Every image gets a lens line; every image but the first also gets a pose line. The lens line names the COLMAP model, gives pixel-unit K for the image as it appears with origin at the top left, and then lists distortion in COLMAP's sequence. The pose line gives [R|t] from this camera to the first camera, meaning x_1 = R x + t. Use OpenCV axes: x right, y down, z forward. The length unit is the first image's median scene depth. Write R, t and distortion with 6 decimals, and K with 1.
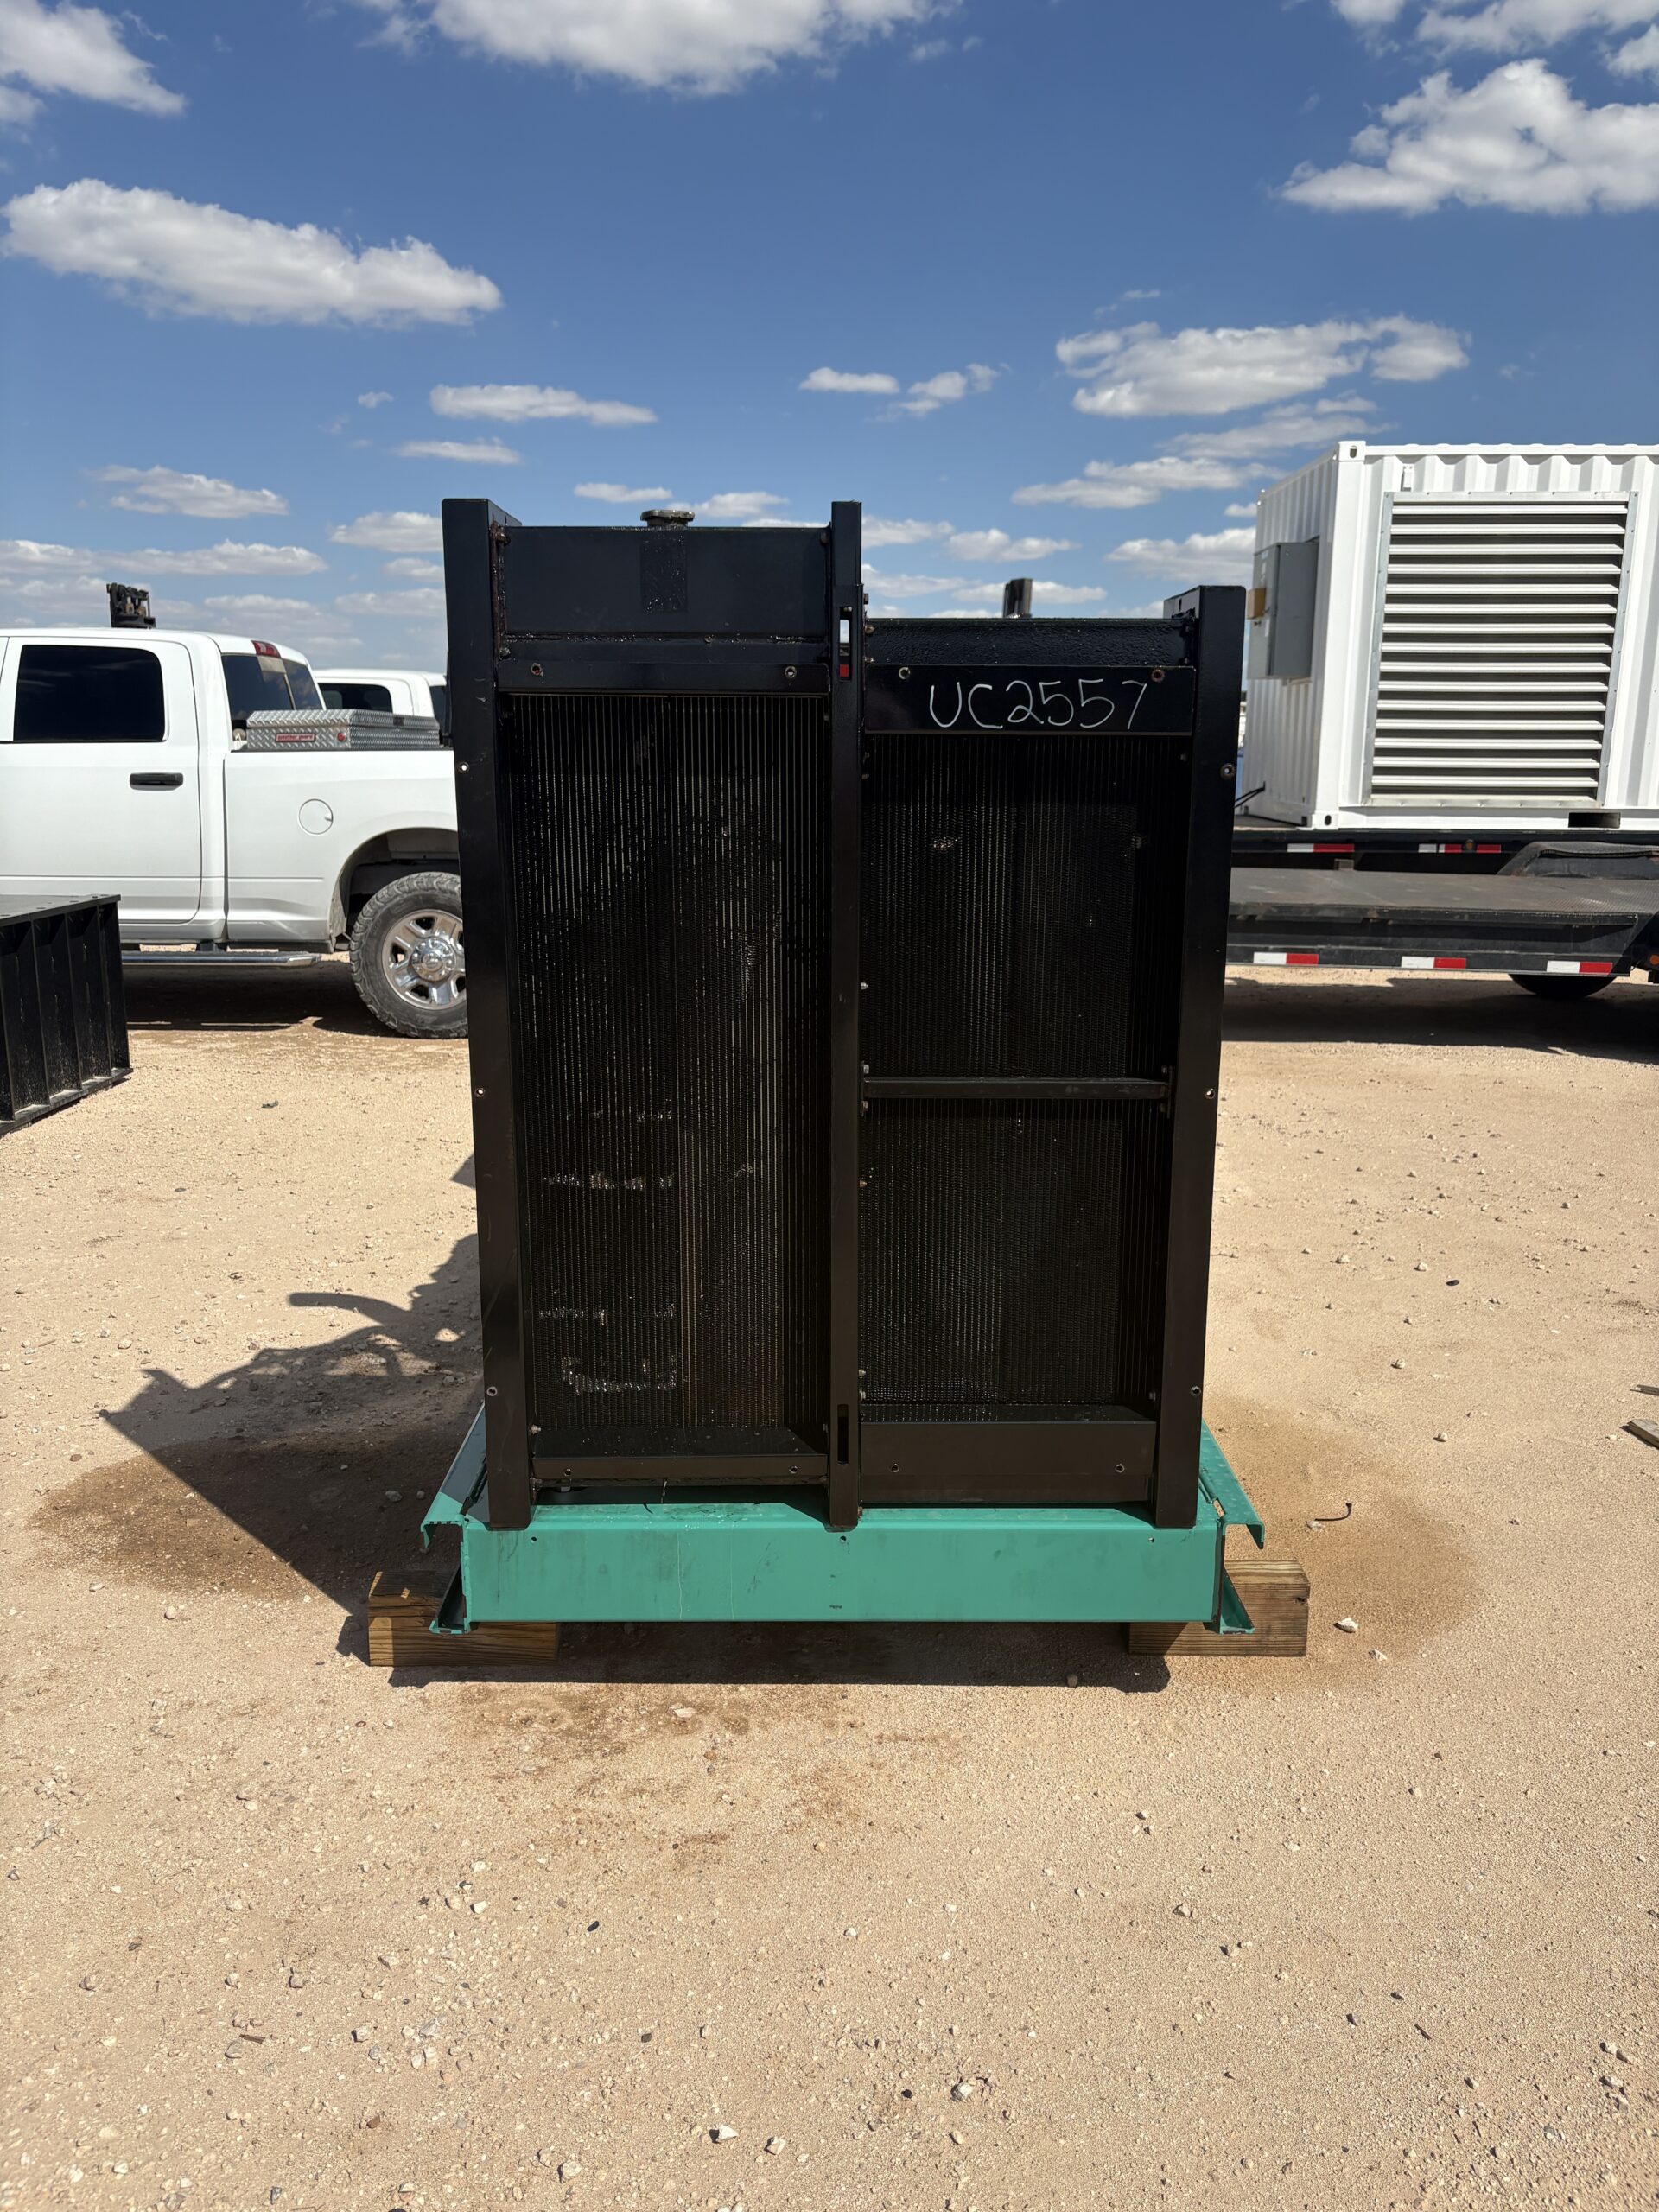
lens RADIAL K [[1681.3, 0, 832.5], [0, 1681.3, 1107.1], [0, 0, 1]] dist [0.013813, 0.001718]
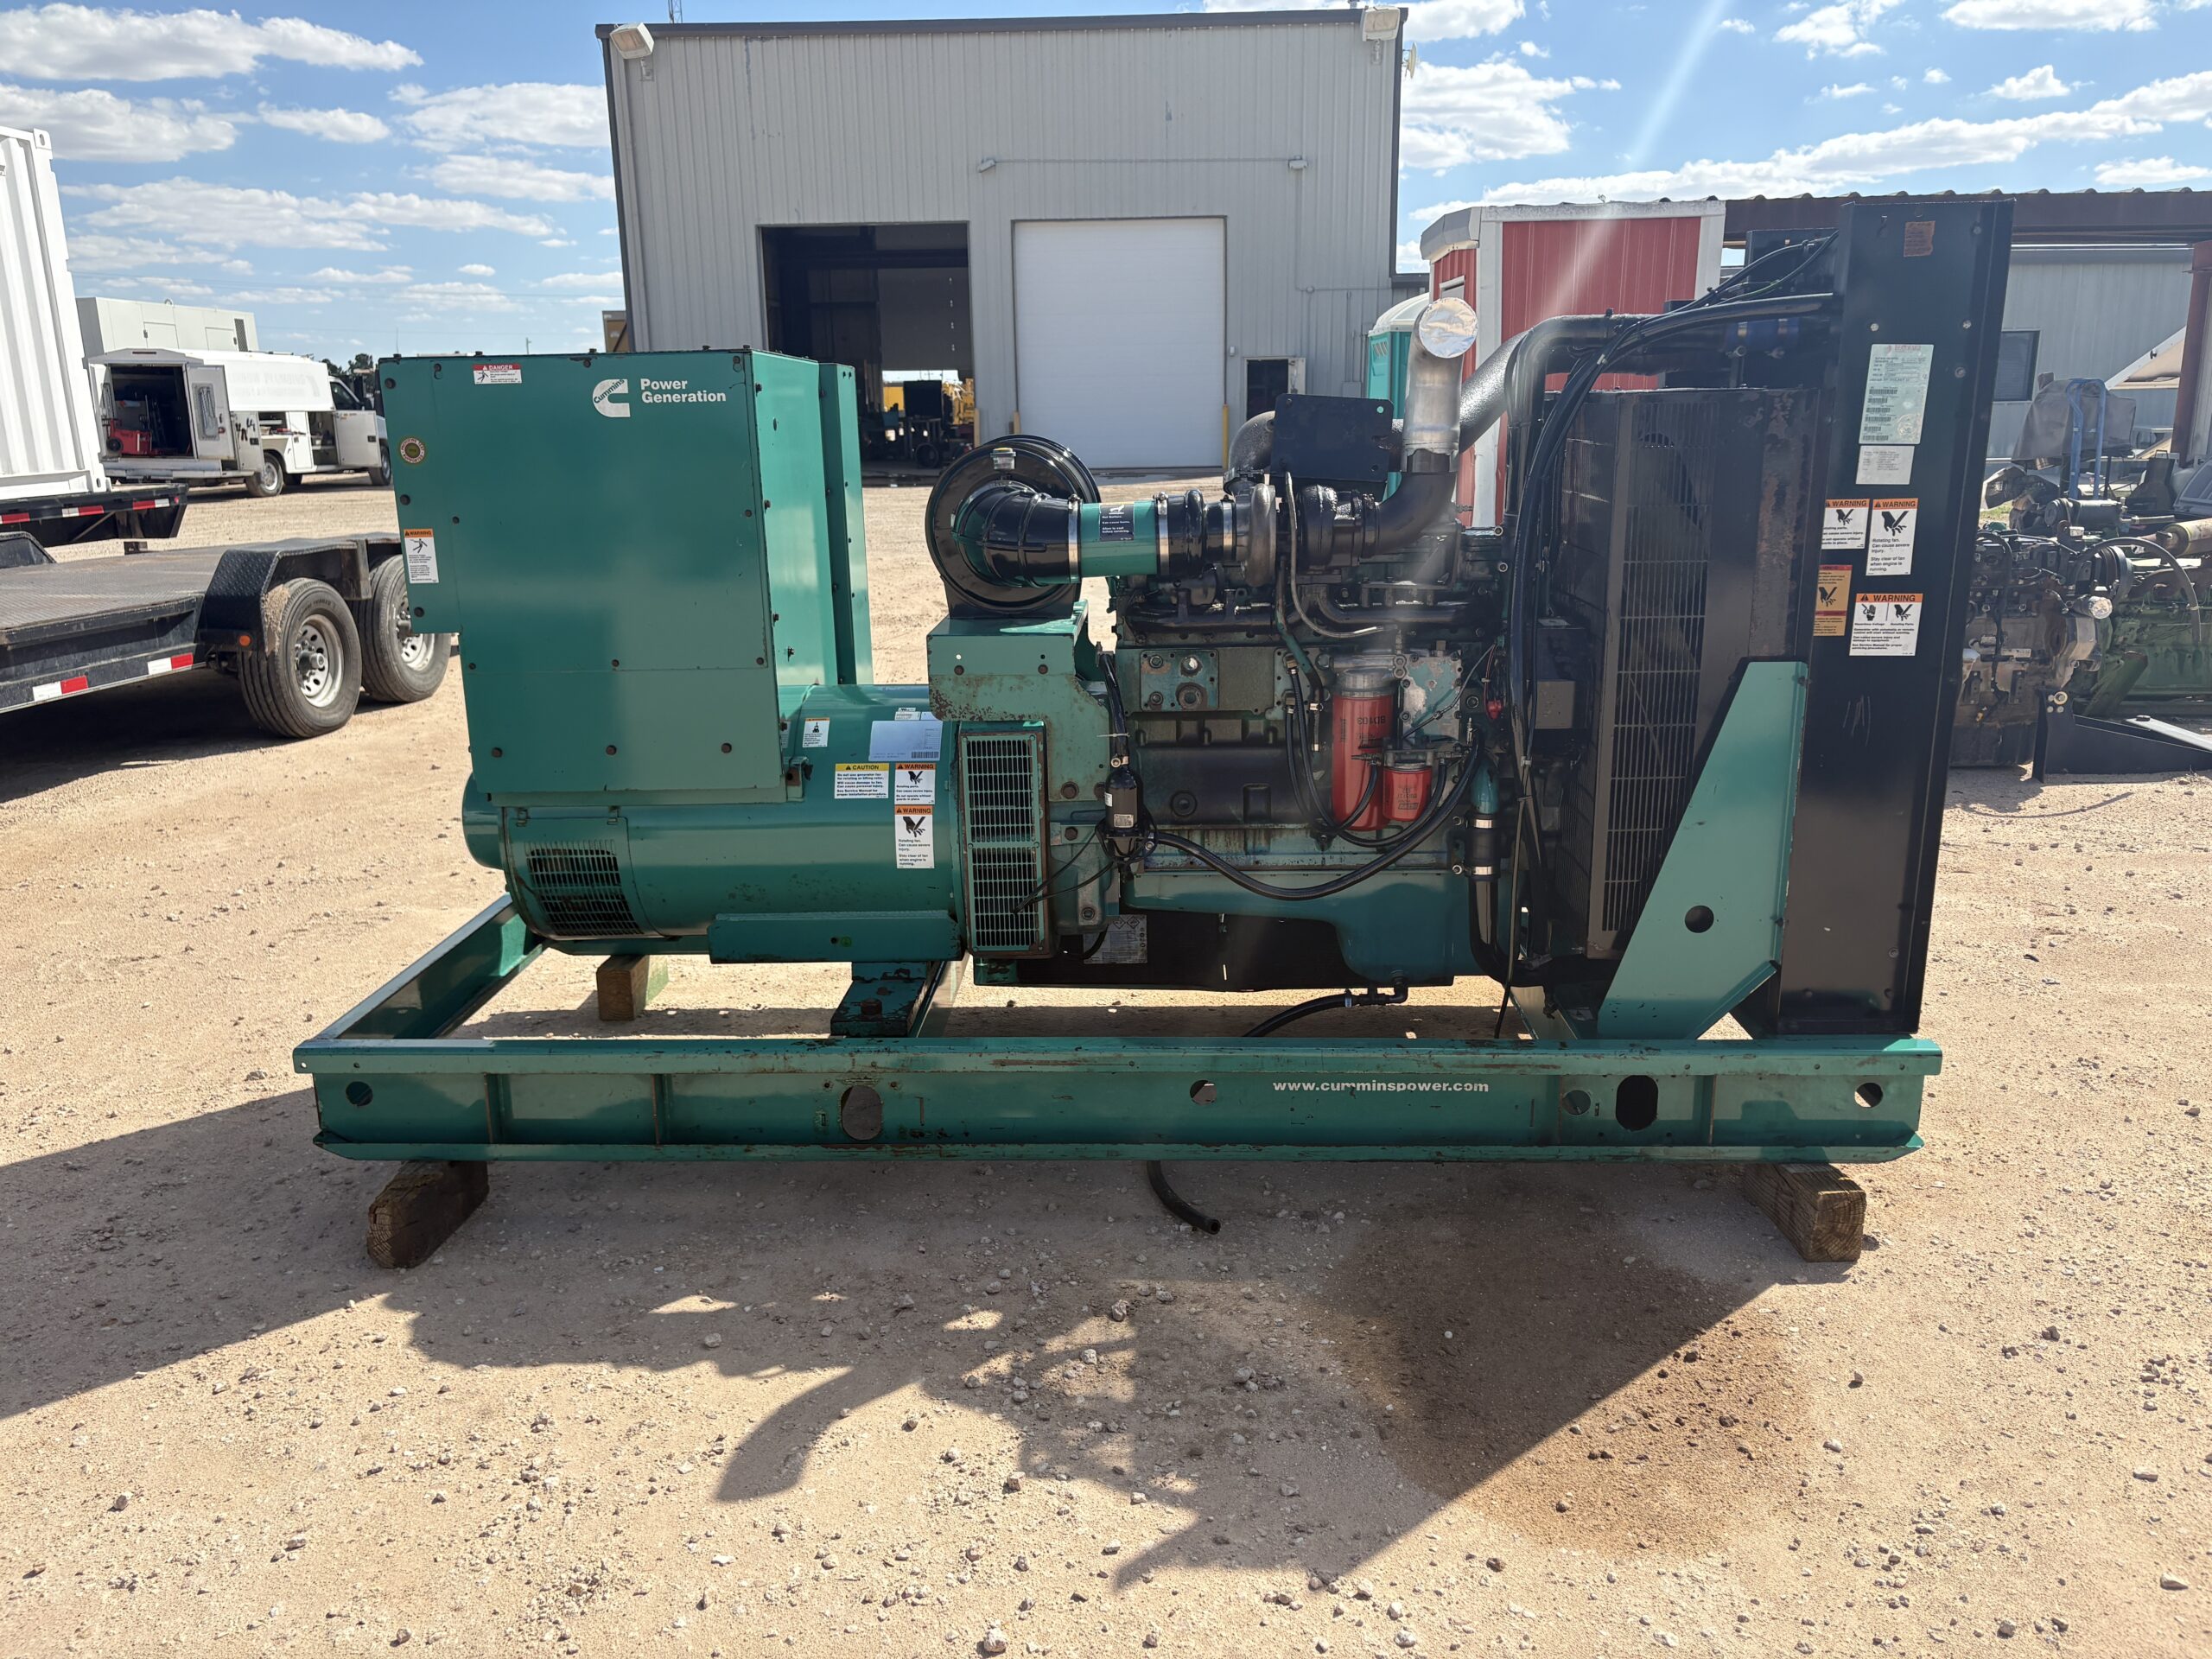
lens RADIAL K [[1681.3, 0, 1104.0], [0, 1681.3, 833.8], [0, 0, 1]] dist [0.013813, 0.001718]
pose [[0.034554, -0.260040, 0.964979, -0.861276], [0.228129, 0.942117, 0.245710, -0.208691], [-0.973018, 0.211650, 0.091877, 0.888590]]
